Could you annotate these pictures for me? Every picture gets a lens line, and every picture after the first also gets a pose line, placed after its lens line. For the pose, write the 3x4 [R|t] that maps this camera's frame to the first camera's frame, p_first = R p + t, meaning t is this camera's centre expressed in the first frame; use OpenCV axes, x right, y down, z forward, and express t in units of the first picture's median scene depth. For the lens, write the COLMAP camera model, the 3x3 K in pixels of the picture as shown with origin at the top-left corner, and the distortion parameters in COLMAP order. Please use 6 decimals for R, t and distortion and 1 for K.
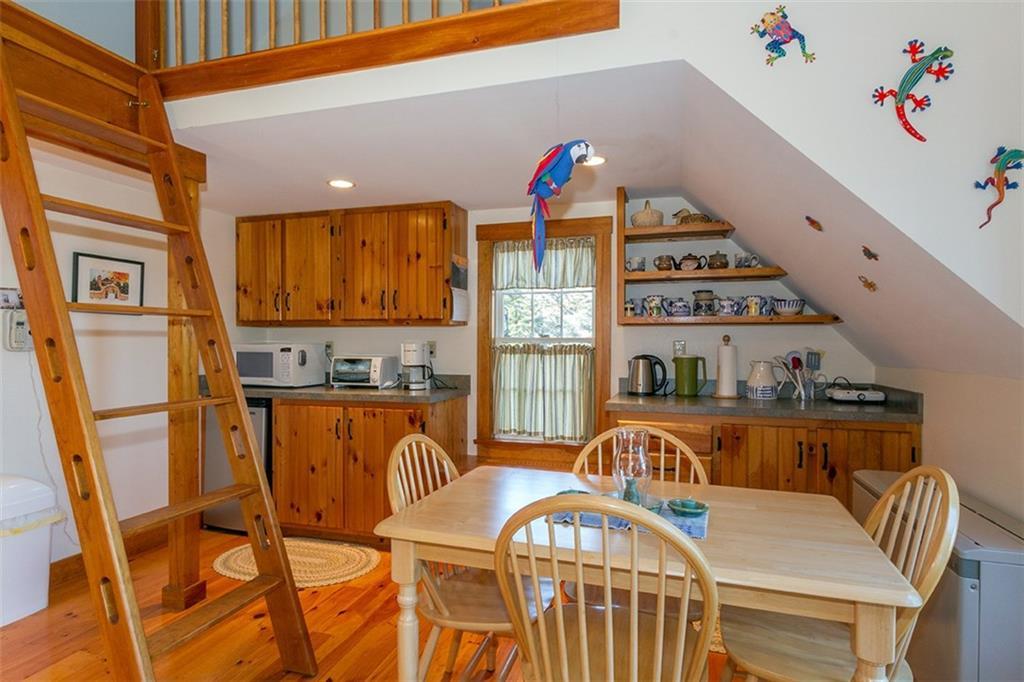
lens RADIAL K [[555.8, 0, 505.6], [0, 555.8, 347.1], [0, 0, 1]] dist [0.003412, -0.002675]
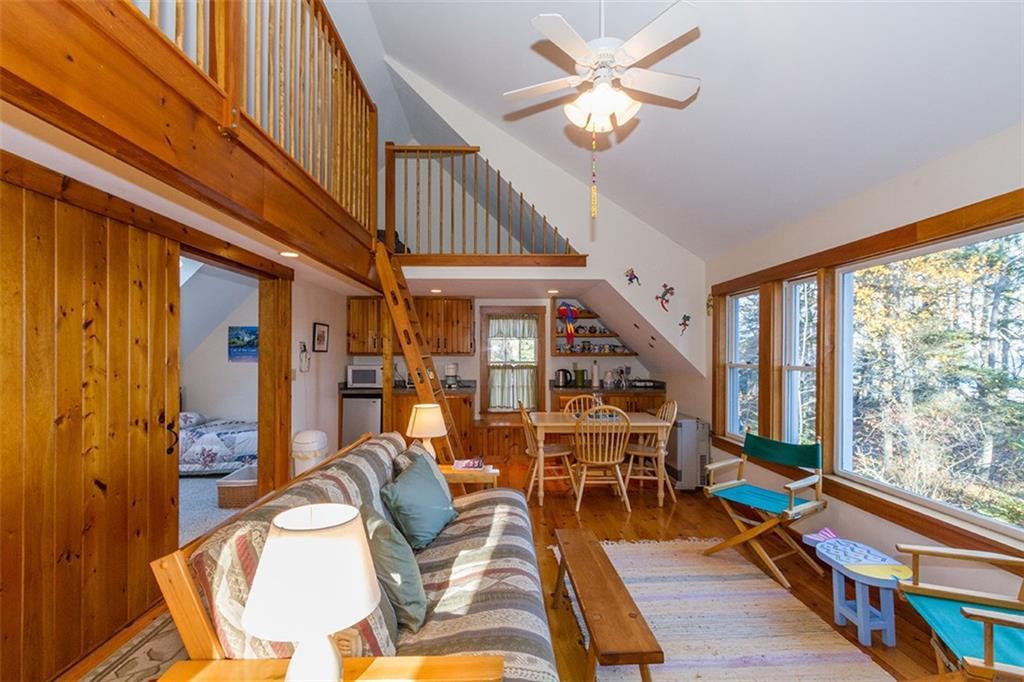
lens RADIAL K [[465.7, 0, 503.2], [0, 465.7, 348.4], [0, 0, 1]] dist [-0.003975, 0.000875]
pose [[0.947550, 0.001408, 0.319606, -0.591407], [0.005286, 0.999784, -0.020075, -0.034011], [-0.319565, 0.020712, 0.947338, -0.732712]]
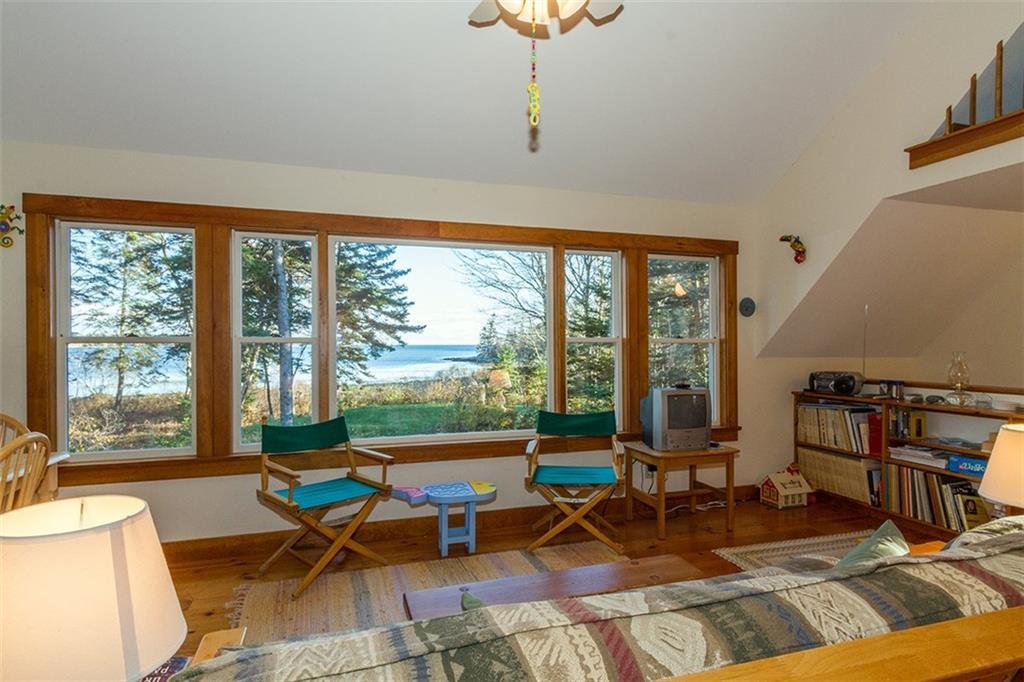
lens RADIAL K [[555.8, 0, 506.2], [0, 555.8, 345.2], [0, 0, 1]] dist [0.003412, -0.002675]
pose [[-0.580988, -0.005897, 0.813890, -0.740249], [0.006038, 0.999915, 0.011554, -0.004250], [-0.813889, 0.011627, -0.580904, 0.274281]]
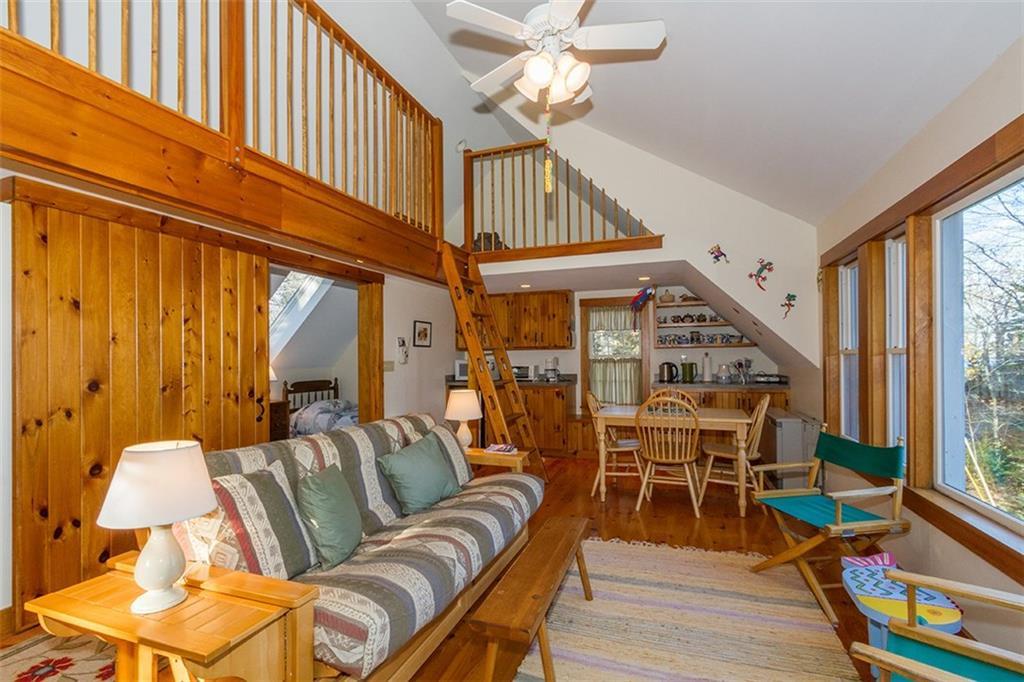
lens RADIAL K [[465.7, 0, 503.1], [0, 465.7, 349.9], [0, 0, 1]] dist [-0.003975, 0.000875]
pose [[0.998349, -0.014486, -0.055577, -0.271148], [0.013134, 0.999610, -0.024630, 0.002321], [0.055912, 0.023859, 0.998151, -0.792609]]
